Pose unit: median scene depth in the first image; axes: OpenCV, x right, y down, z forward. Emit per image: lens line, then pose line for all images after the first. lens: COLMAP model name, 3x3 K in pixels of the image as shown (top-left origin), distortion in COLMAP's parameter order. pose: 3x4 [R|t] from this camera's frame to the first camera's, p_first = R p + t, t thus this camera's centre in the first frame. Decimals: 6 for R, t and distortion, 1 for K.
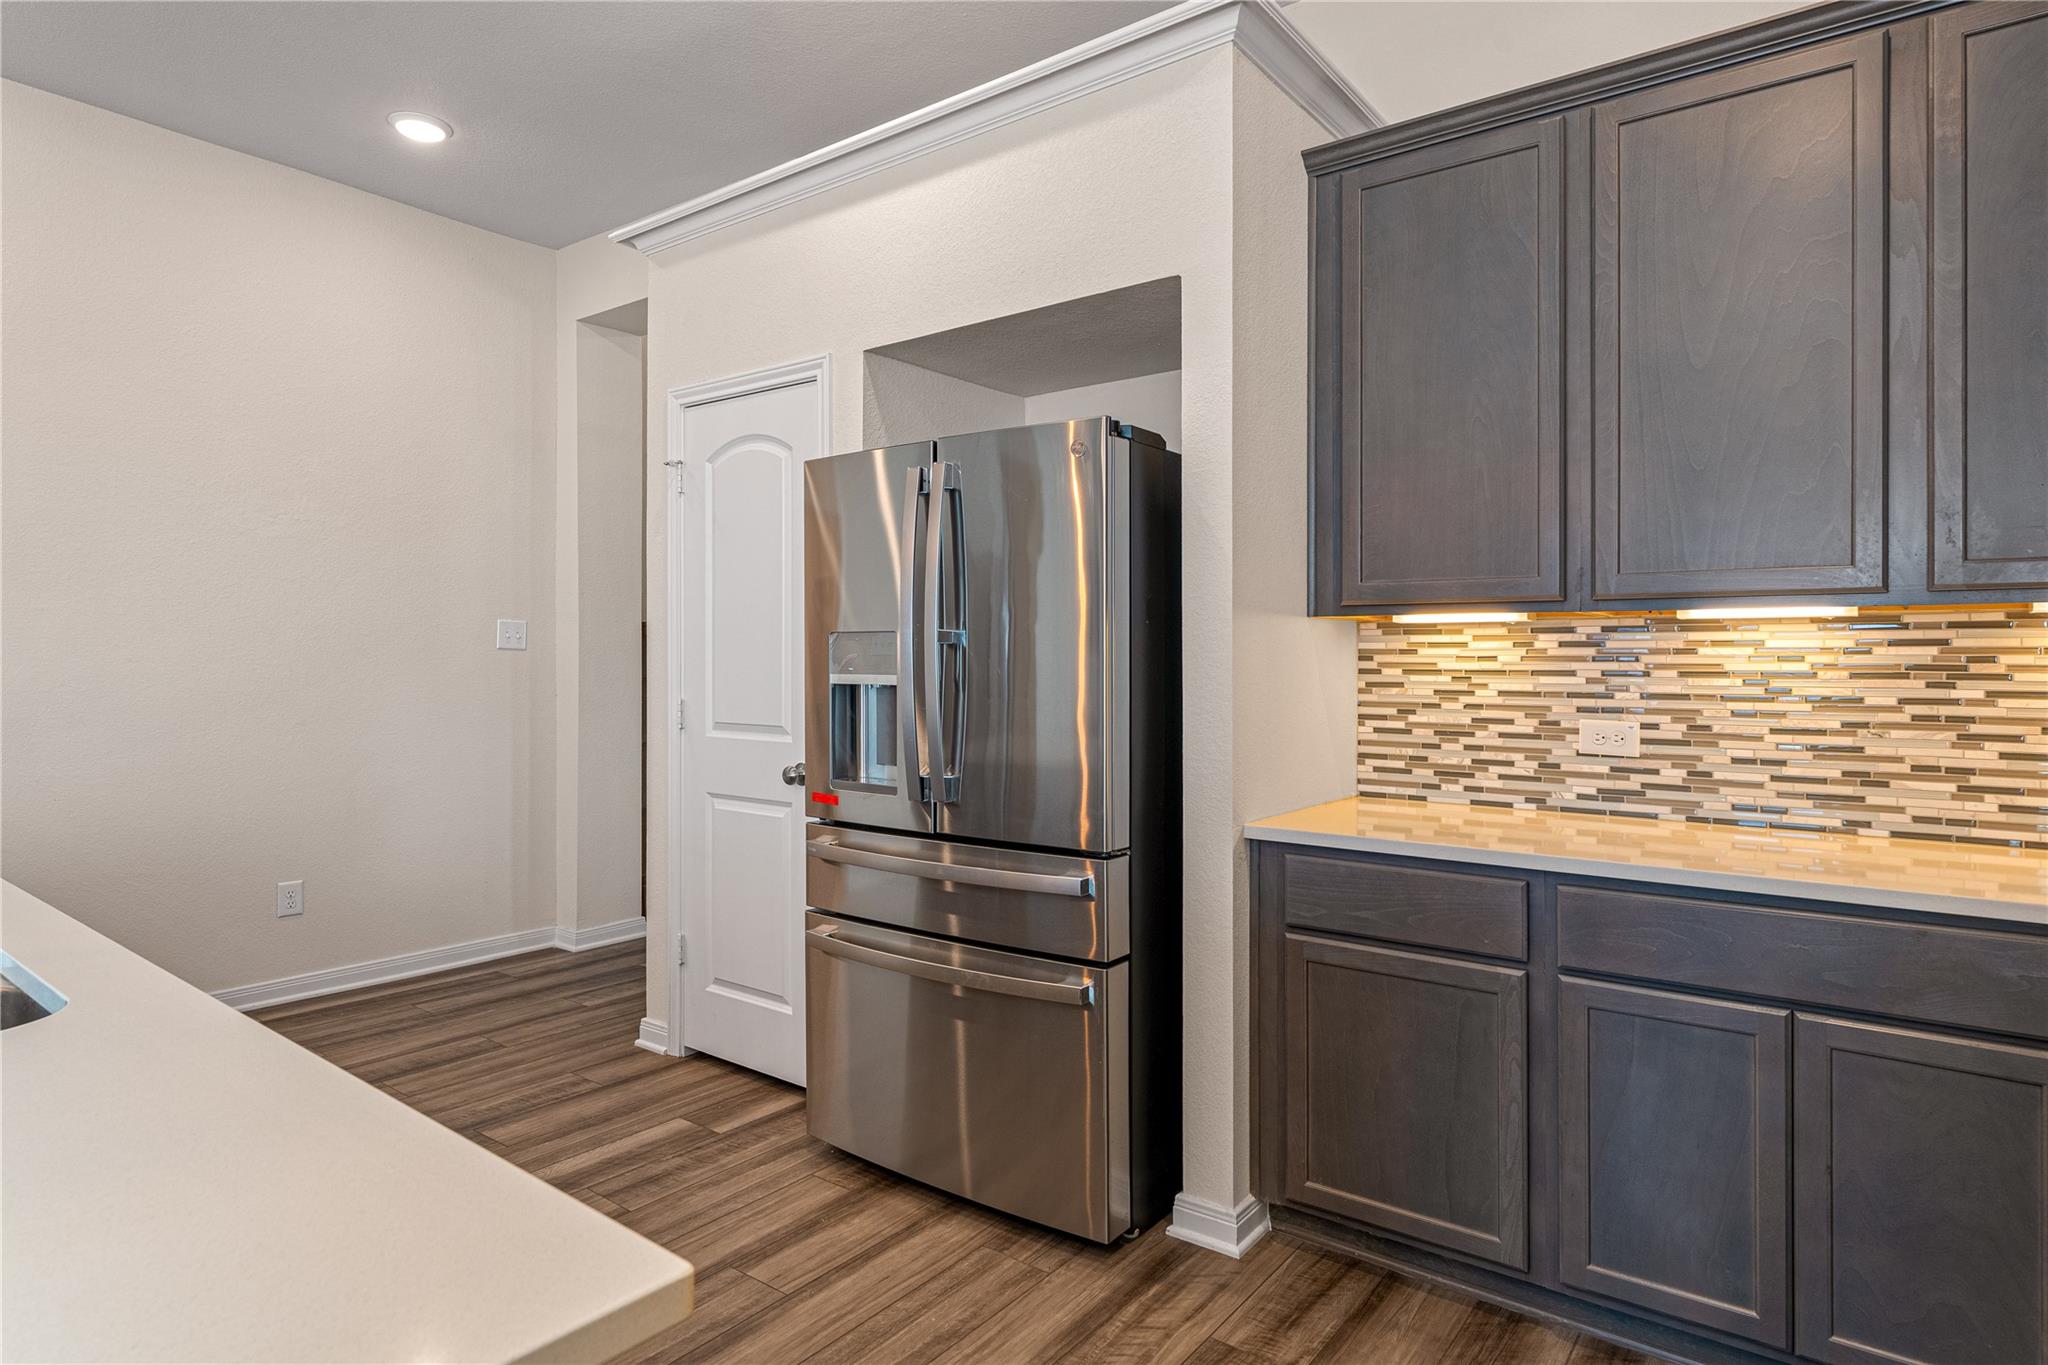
lens RADIAL K [[1130.8, 0, 1016.8], [0, 1130.8, 670.2], [0, 0, 1]] dist [-0.006654, -0.000502]
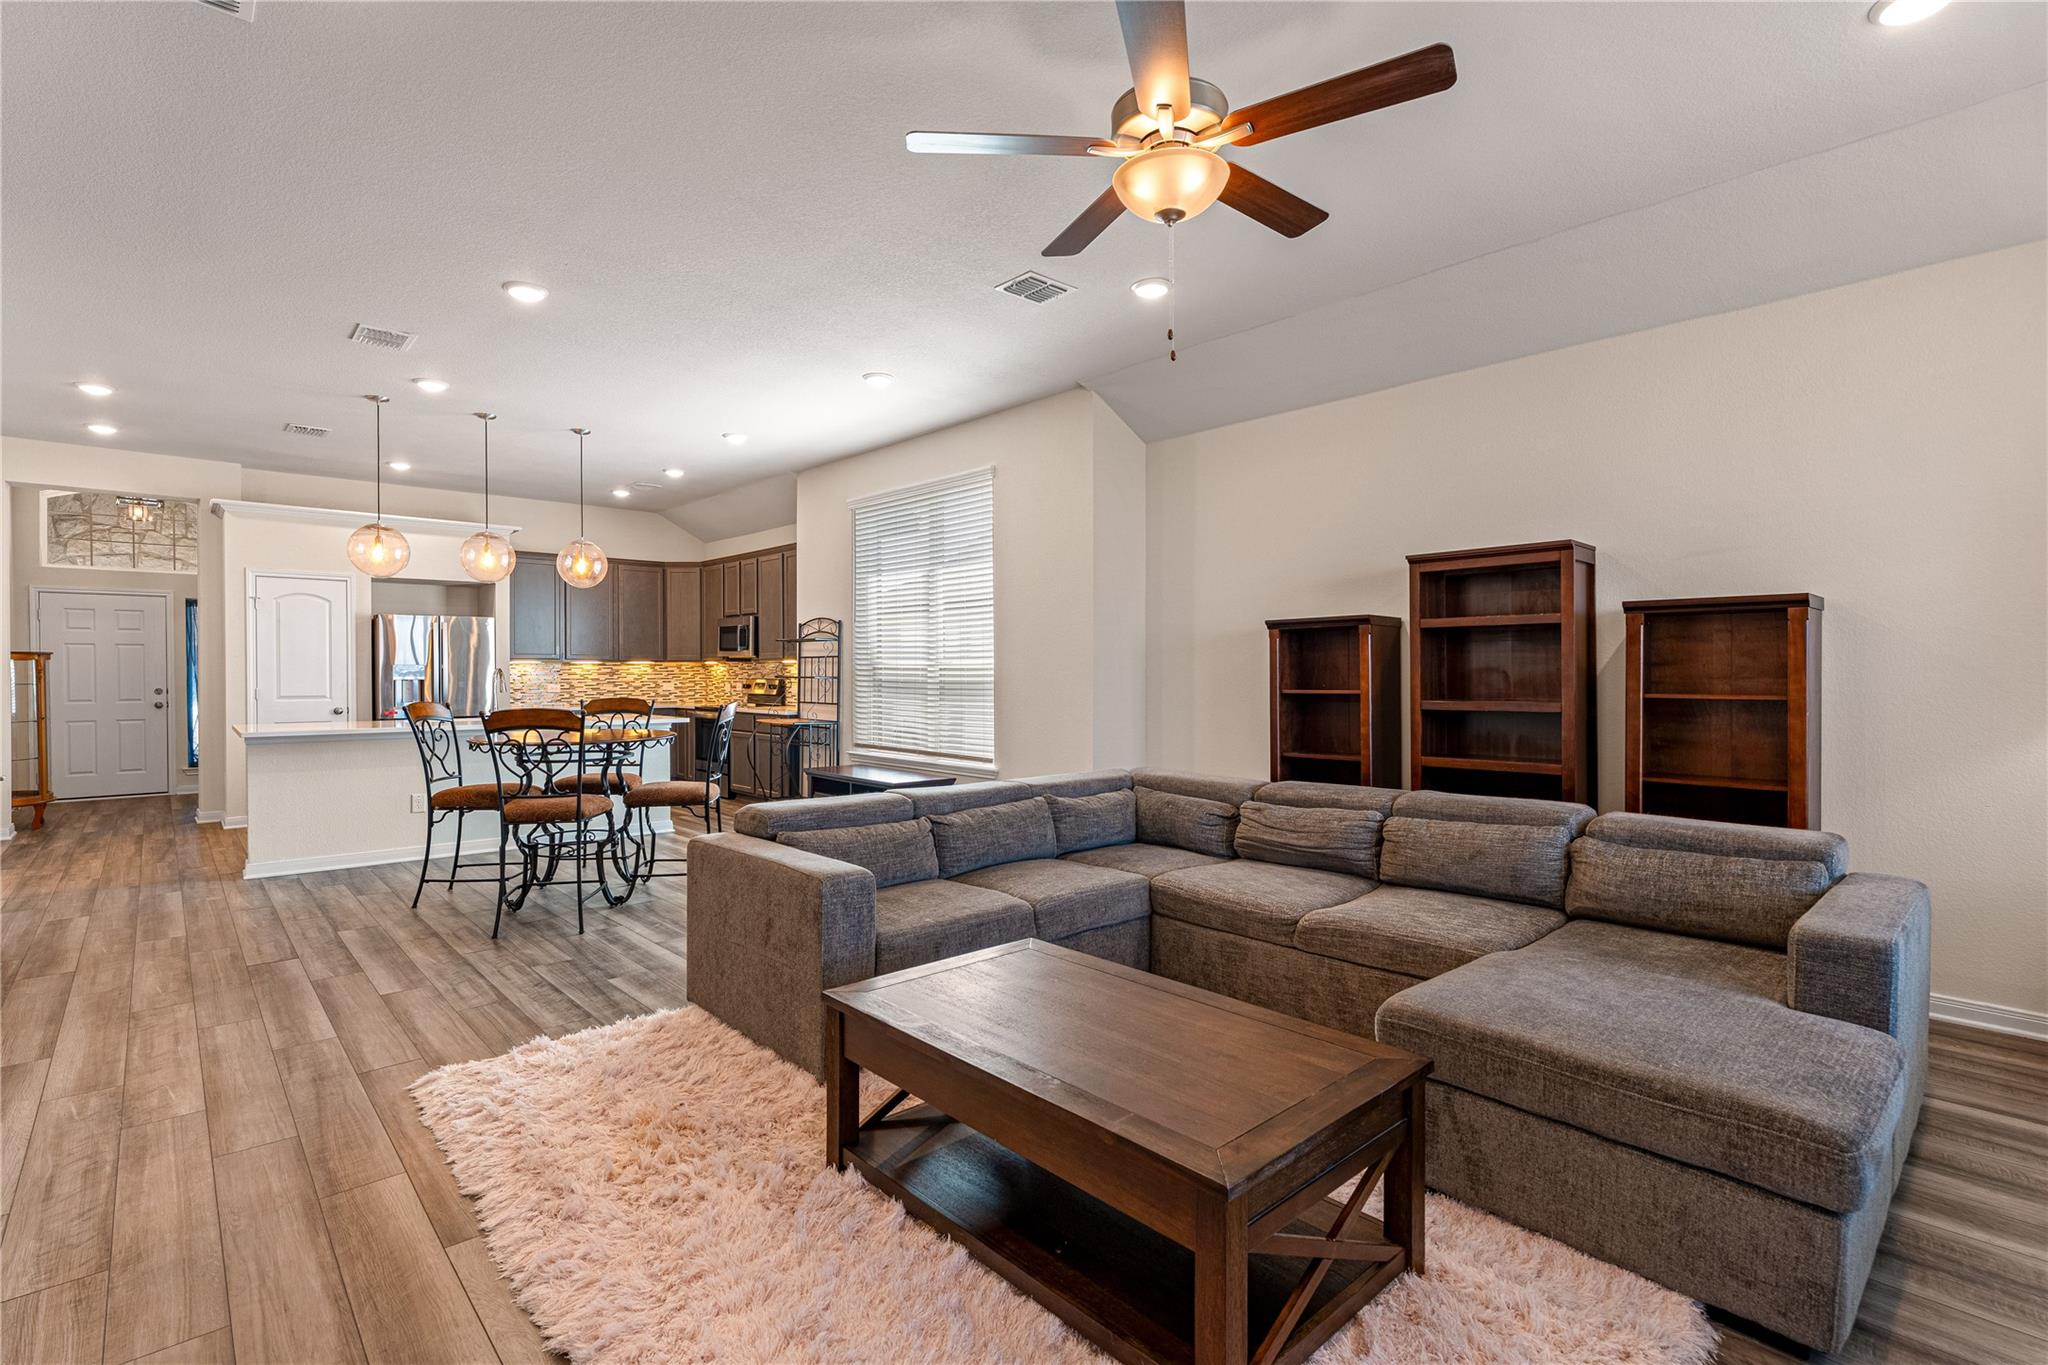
lens RADIAL K [[952.8, 0, 1031.7], [0, 952.8, 667.7], [0, 0, 1]] dist [-0.002532, 0.000611]
pose [[0.168189, 0.001360, 0.985754, -3.135516], [0.013024, 0.999909, -0.003601, 0.014856], [-0.985669, 0.013444, 0.168156, -1.653093]]
